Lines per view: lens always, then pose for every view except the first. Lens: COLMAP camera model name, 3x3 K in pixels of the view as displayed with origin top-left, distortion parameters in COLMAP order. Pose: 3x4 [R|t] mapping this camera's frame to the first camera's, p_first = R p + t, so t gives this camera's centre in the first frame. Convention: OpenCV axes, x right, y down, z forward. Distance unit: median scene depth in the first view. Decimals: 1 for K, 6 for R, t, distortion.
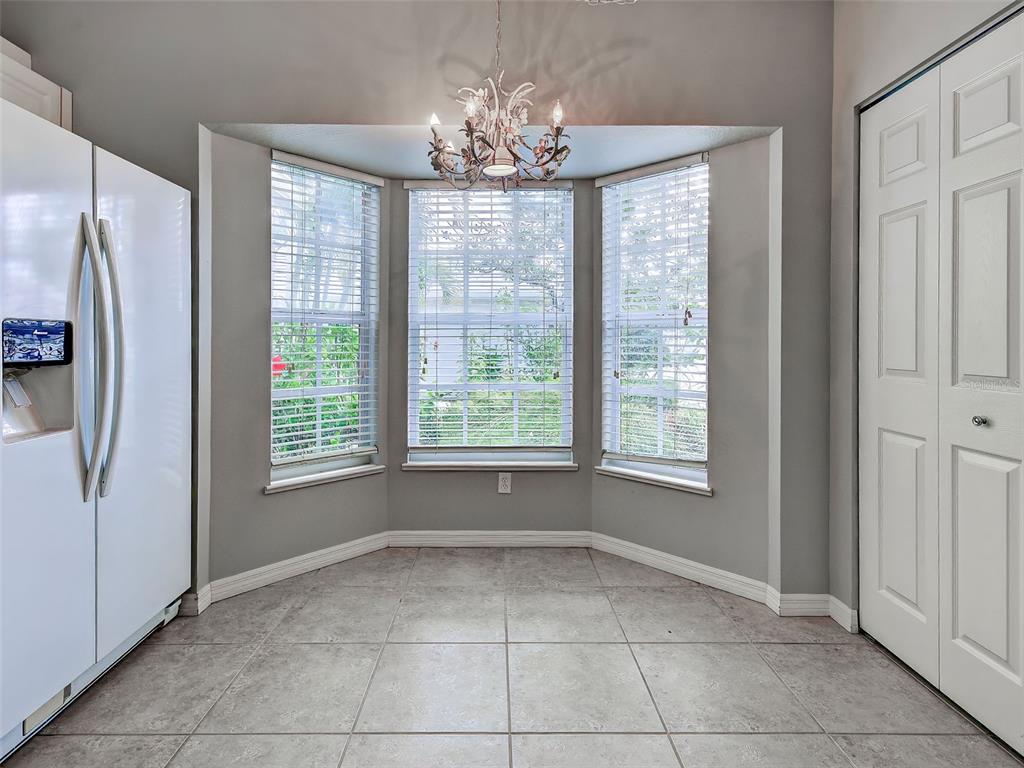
lens RADIAL K [[524.1, 0, 488.7], [0, 524.1, 342.6], [0, 0, 1]] dist [0.000037, -0.000575]
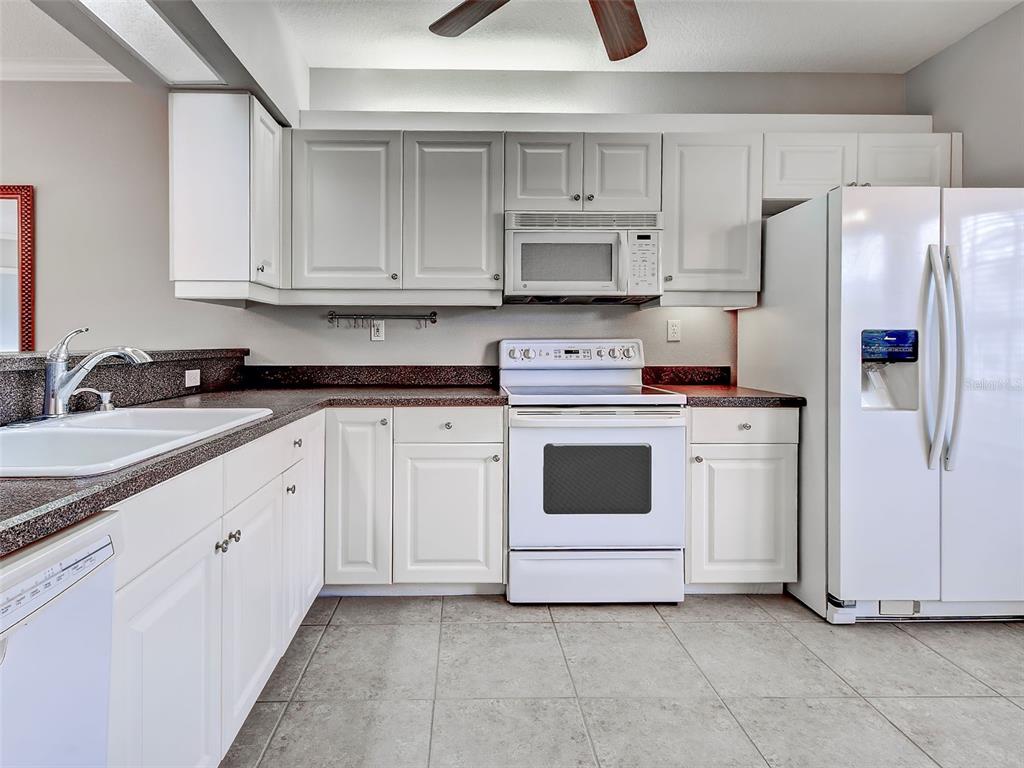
lens RADIAL K [[524.1, 0, 488.7], [0, 524.1, 342.6], [0, 0, 1]] dist [0.000037, -0.000575]
pose [[0.025199, -0.005509, -0.999667, 0.339665], [-0.003269, 0.999979, -0.005593, 0.001131], [0.999677, 0.003409, 0.025181, -0.083771]]
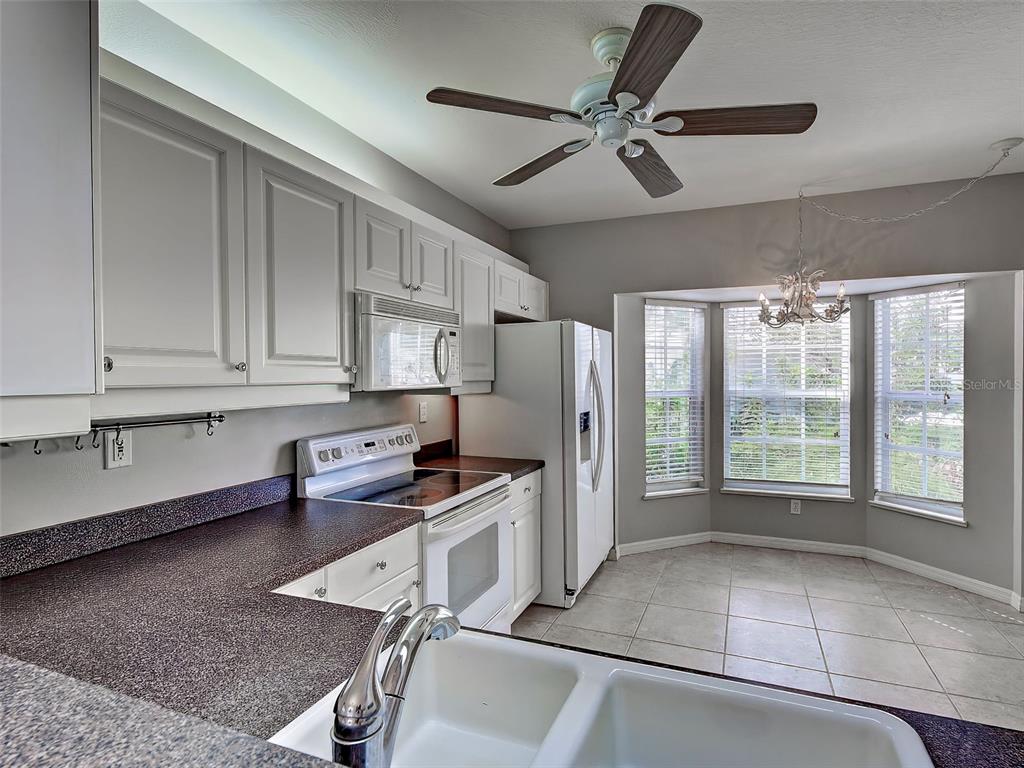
lens RADIAL K [[524.9, 0, 513.6], [0, 524.9, 380.1], [0, 0, 1]] dist [0.000568, 0.000125]
pose [[0.922511, -0.005559, -0.385931, -0.152176], [0.010386, 0.999892, 0.010423, -0.130541], [0.385831, -0.013624, 0.922469, -0.773027]]
